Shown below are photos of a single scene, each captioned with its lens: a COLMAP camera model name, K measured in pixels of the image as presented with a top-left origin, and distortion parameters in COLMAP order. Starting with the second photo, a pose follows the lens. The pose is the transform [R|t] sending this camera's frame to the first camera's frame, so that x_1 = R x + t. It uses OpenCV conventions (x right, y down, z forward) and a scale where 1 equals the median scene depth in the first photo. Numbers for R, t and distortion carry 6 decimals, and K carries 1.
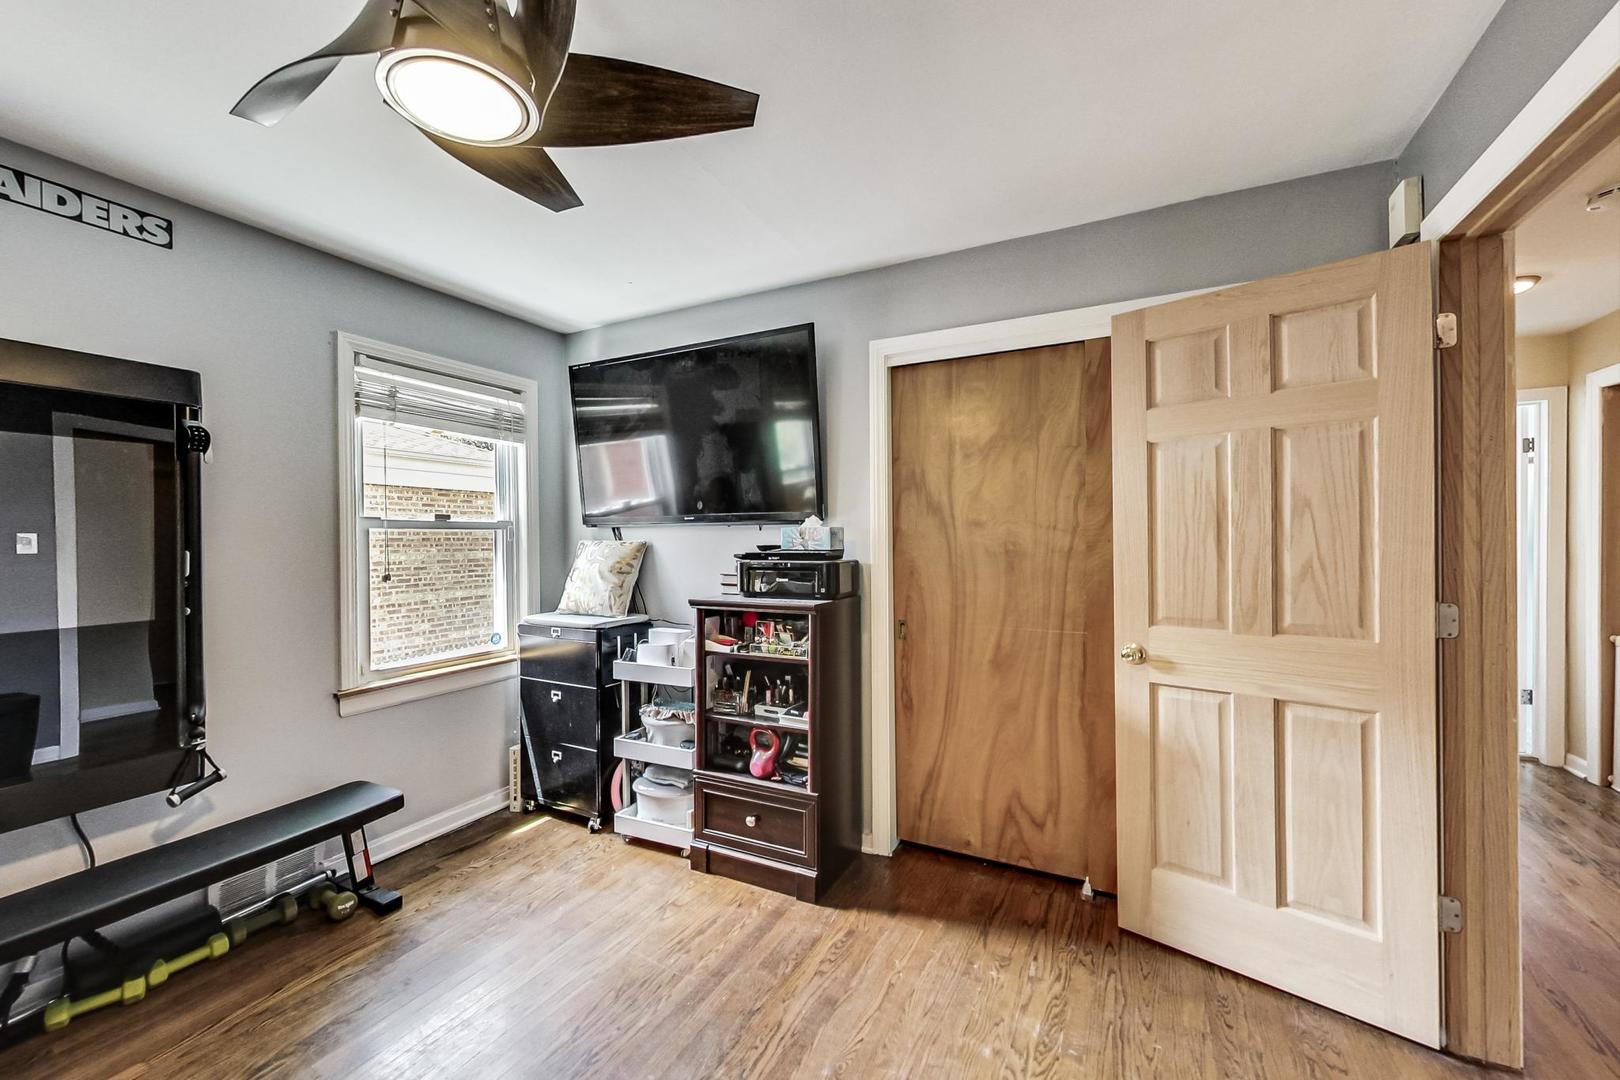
lens RADIAL K [[632.0, 0, 815.0], [0, 632.0, 544.5], [0, 0, 1]] dist [-0.001323, -0.000286]
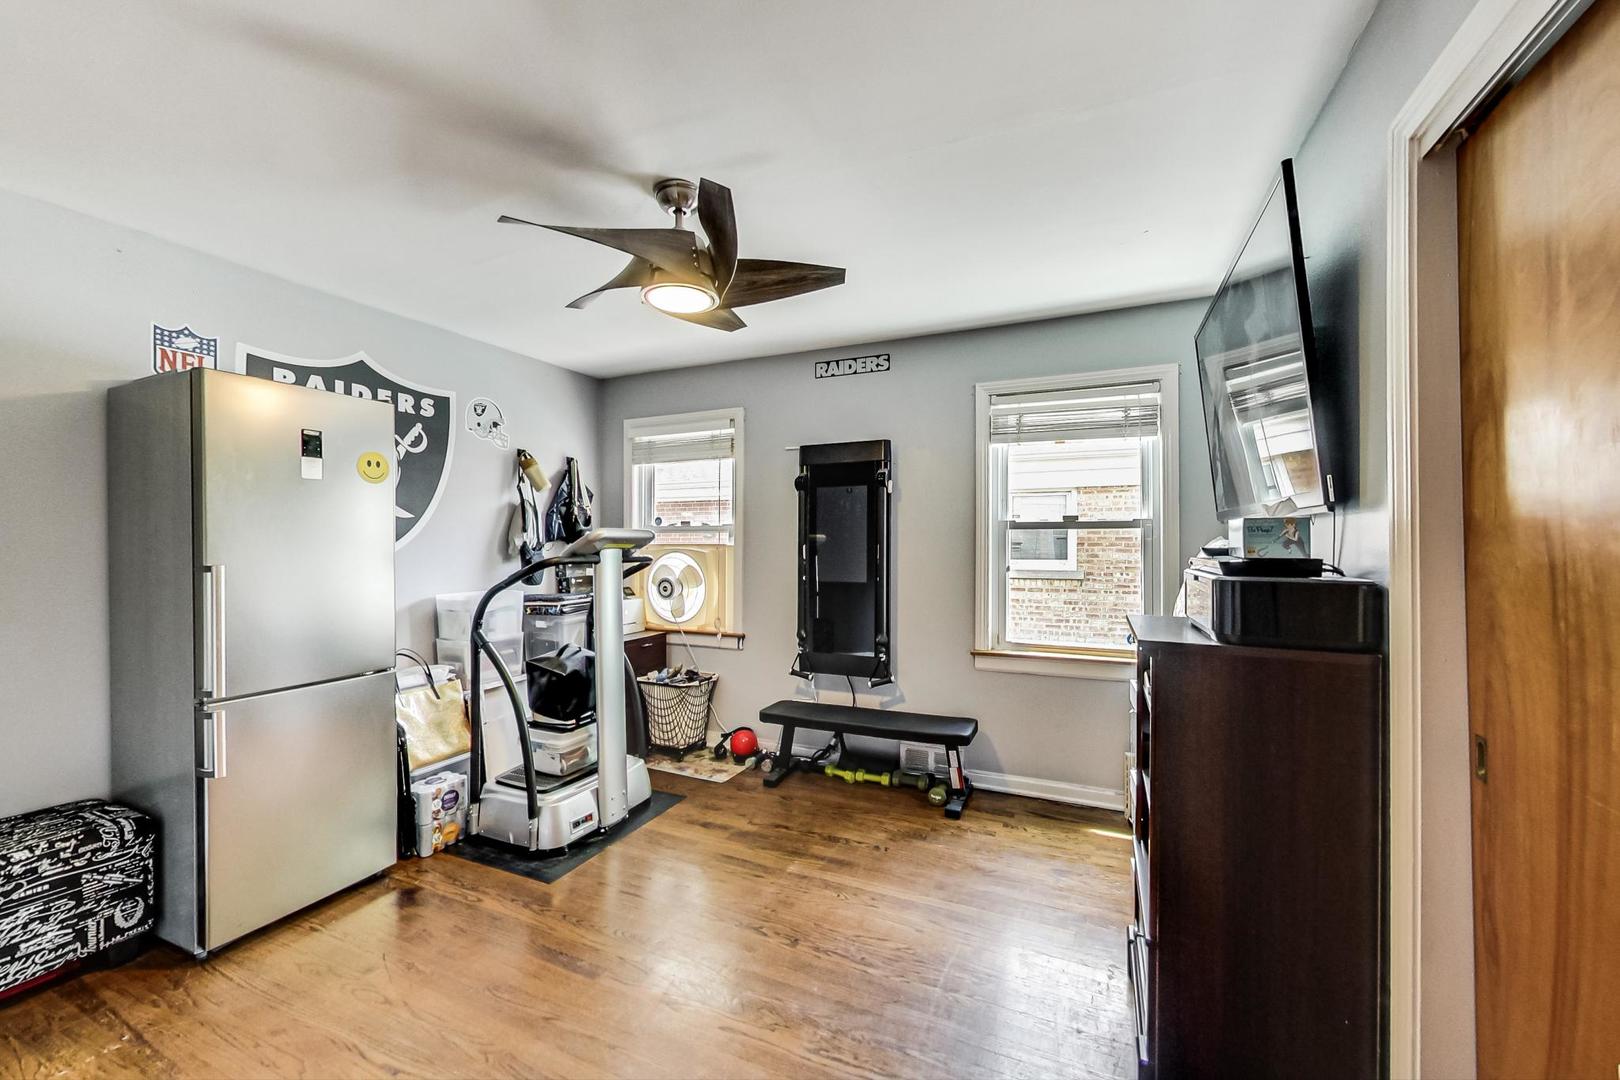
lens RADIAL K [[632.0, 0, 815.0], [0, 632.0, 544.5], [0, 0, 1]] dist [-0.001323, -0.000286]
pose [[0.046316, 0.014435, -0.998823, 0.580803], [-0.009440, 0.999857, 0.014012, -0.009708], [0.998882, 0.008780, 0.046446, 0.588088]]
